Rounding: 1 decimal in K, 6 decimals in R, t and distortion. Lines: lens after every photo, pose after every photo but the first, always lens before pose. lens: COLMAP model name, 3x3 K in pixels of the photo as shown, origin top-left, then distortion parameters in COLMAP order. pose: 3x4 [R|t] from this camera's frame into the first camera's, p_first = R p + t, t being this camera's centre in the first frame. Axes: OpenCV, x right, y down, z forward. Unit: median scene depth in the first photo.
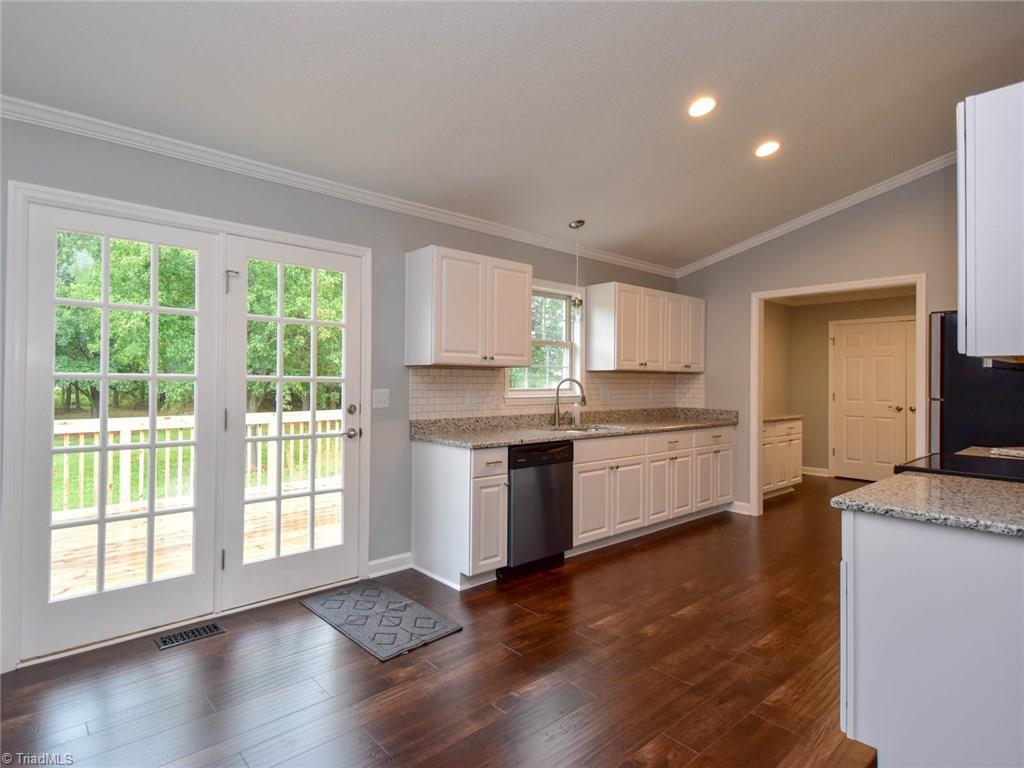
lens RADIAL K [[537.7, 0, 464.4], [0, 537.7, 377.8], [0, 0, 1]] dist [0.000000, 0.000016]
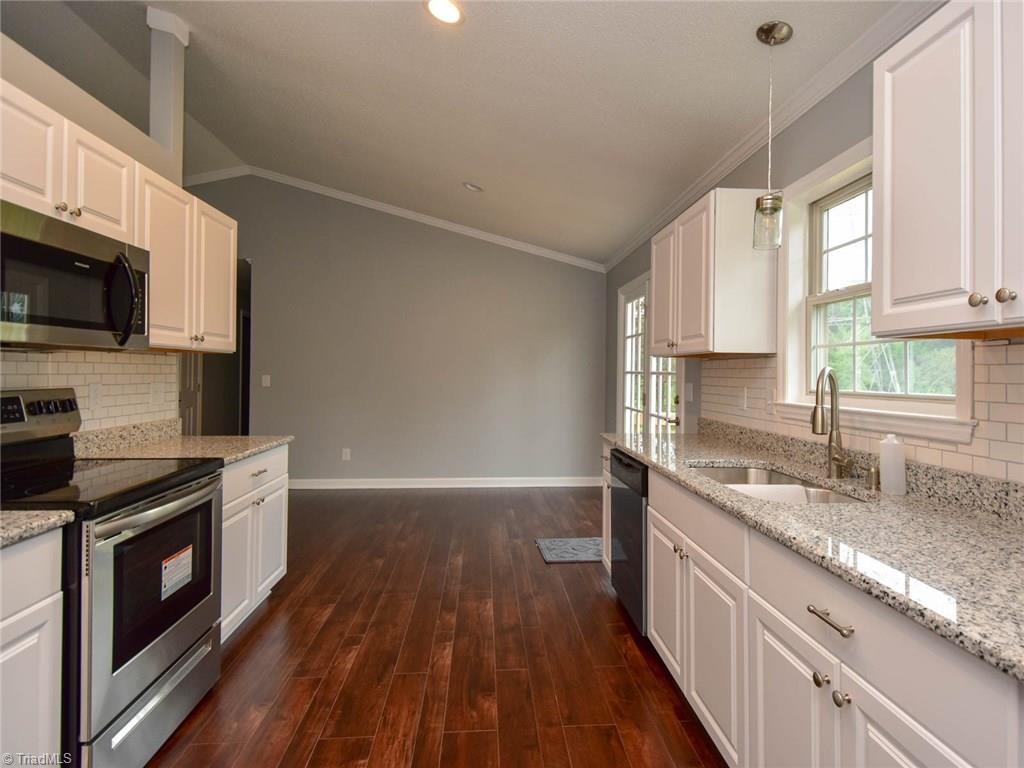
lens RADIAL K [[537.2, 0, 520.1], [0, 537.2, 389.2], [0, 0, 1]] dist [0.000317, -0.000127]
pose [[-0.570028, 0.011787, -0.821541, 0.650534], [-0.014137, 0.999608, 0.024151, 0.010532], [0.821504, 0.025381, -0.569638, 0.997633]]
